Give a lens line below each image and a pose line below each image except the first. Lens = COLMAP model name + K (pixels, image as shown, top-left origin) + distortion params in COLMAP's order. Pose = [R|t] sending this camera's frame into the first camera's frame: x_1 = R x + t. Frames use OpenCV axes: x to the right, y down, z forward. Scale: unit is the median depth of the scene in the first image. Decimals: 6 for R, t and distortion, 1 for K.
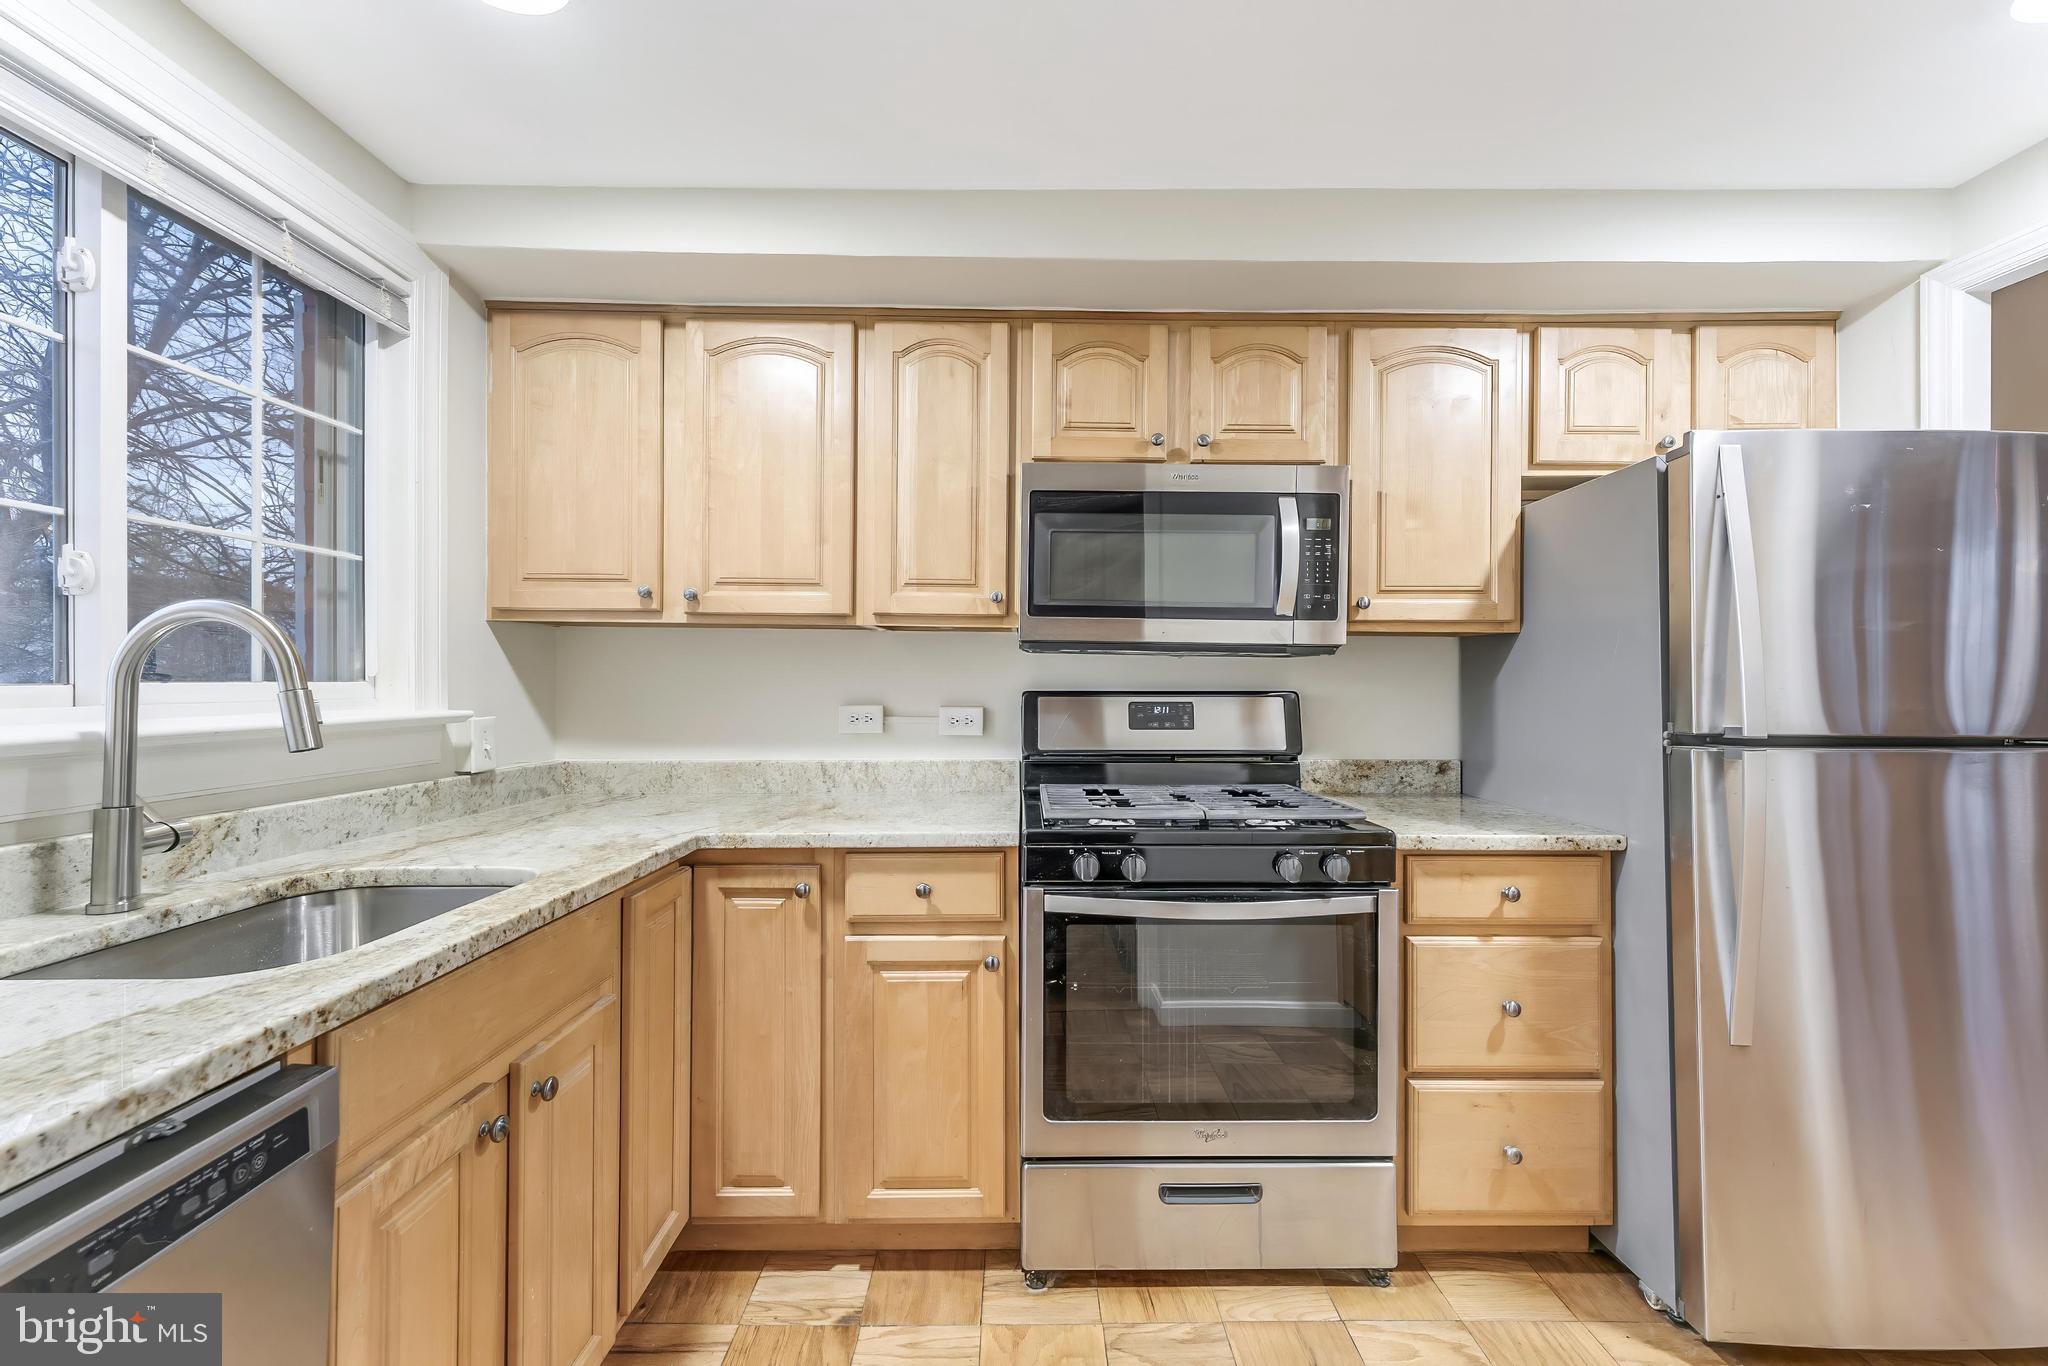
lens RADIAL K [[820.7, 0, 1032.3], [0, 820.7, 677.3], [0, 0, 1]] dist [-0.011326, -0.000114]
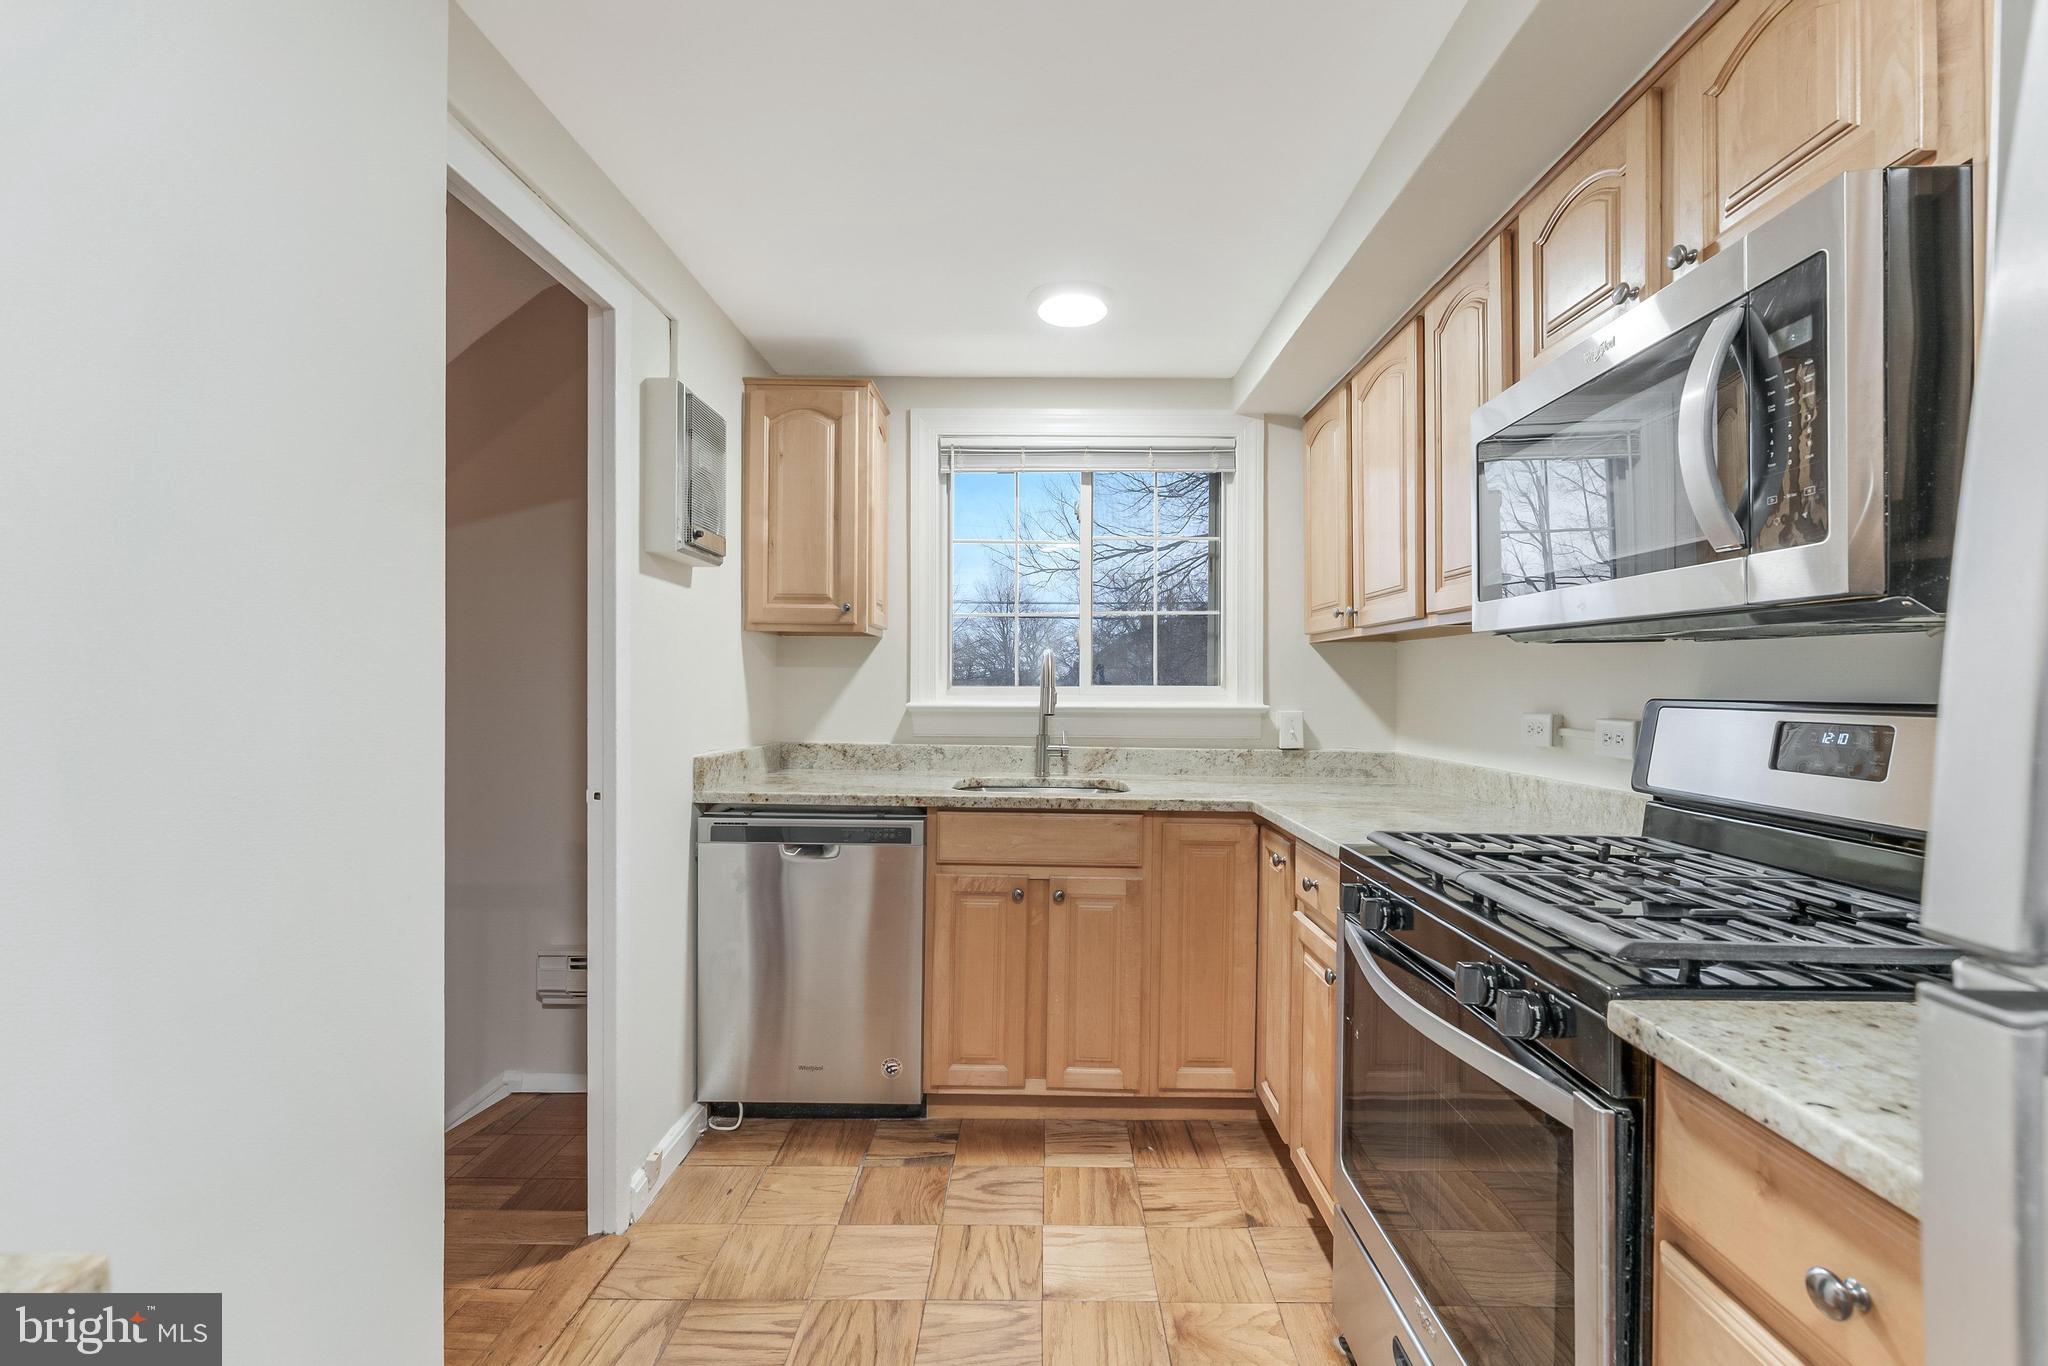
lens RADIAL K [[839.7, 0, 1024.0], [0, 839.7, 683.0], [0, 0, 1]] dist [-0.000007, -0.000036]
pose [[-0.023314, -0.004487, -0.999718, 0.851893], [0.001910, 0.999988, -0.004532, 0.006355], [0.999726, -0.002015, -0.023305, 0.589497]]
